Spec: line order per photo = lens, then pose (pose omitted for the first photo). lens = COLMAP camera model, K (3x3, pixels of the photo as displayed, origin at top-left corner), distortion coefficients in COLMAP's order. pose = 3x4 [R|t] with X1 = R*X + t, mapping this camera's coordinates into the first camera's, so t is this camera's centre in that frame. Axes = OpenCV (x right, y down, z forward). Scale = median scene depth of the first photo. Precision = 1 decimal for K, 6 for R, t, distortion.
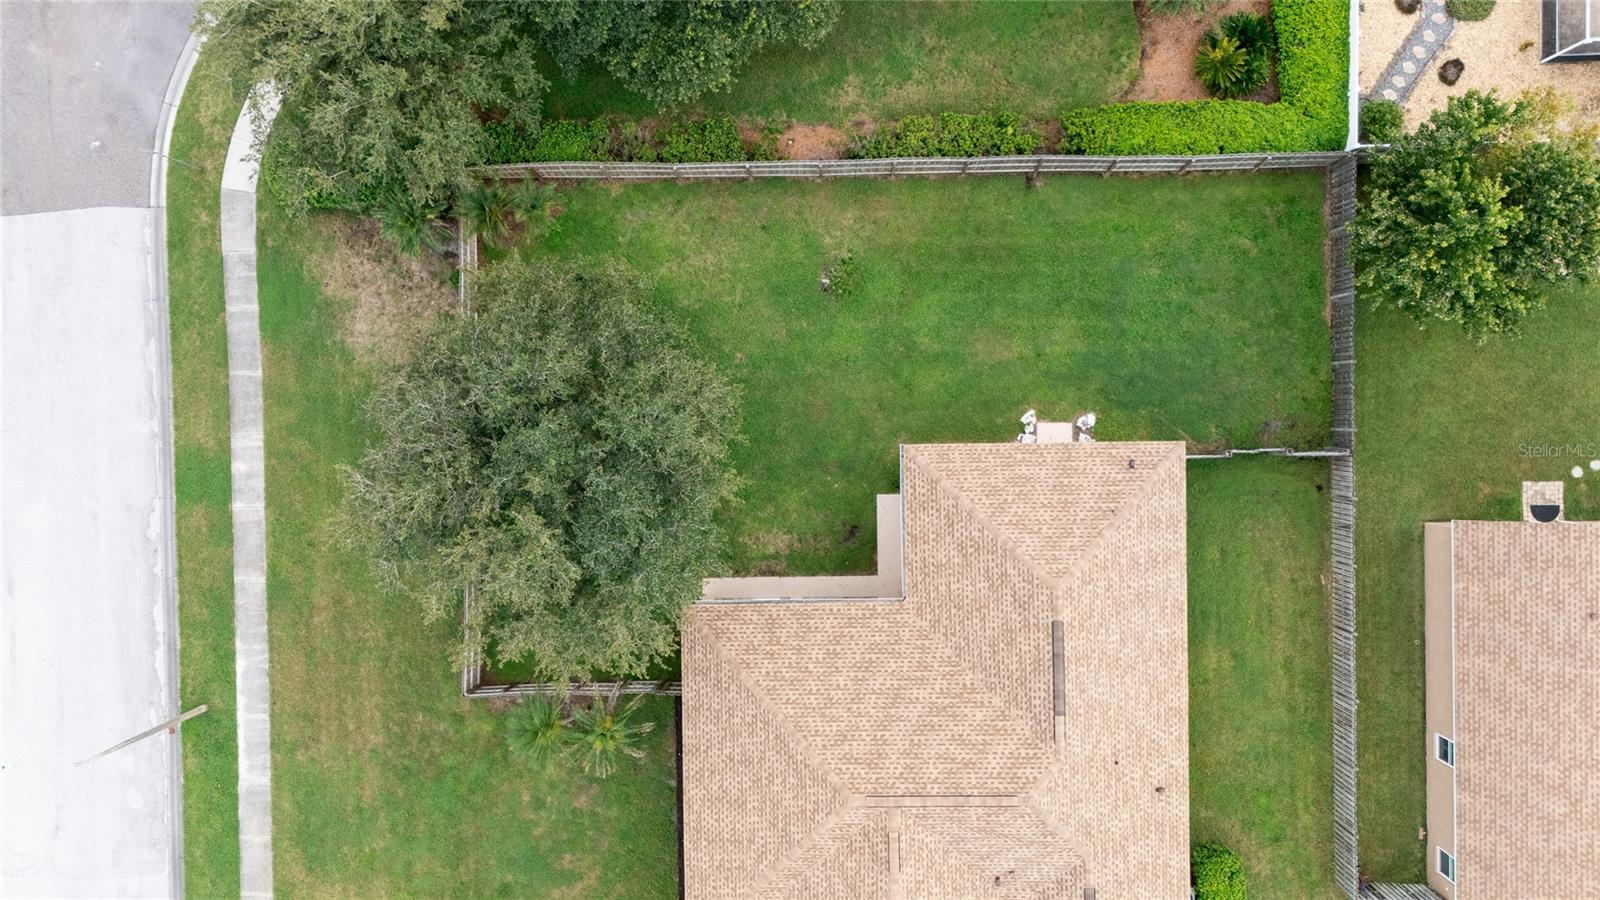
lens RADIAL K [[1188.3, 0, 800.0], [0, 1188.3, 450.0], [0, 0, 1]] dist [0.080603, -0.085525]
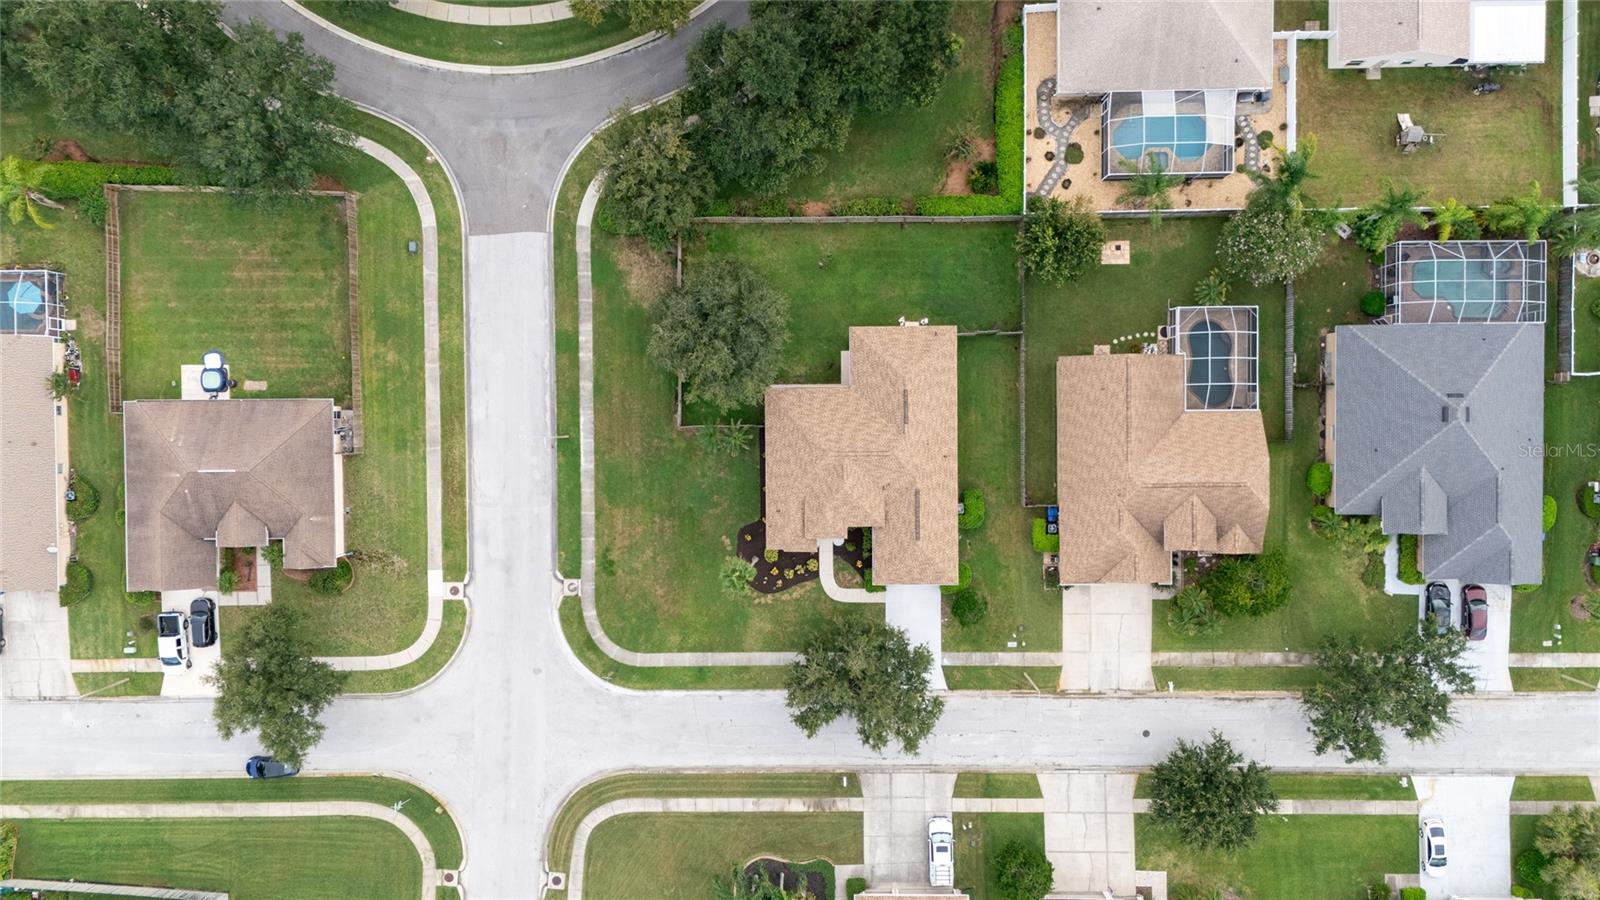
lens RADIAL K [[1159.3, 0, 800.0], [0, 1159.3, 450.0], [0, 0, 1]] dist [0.117197, -0.000971]
pose [[0.999926, 0.006780, 0.010055, -0.044839], [-0.006746, 0.999972, -0.003372, 0.258048], [-0.010078, 0.003304, 0.999944, -1.448835]]
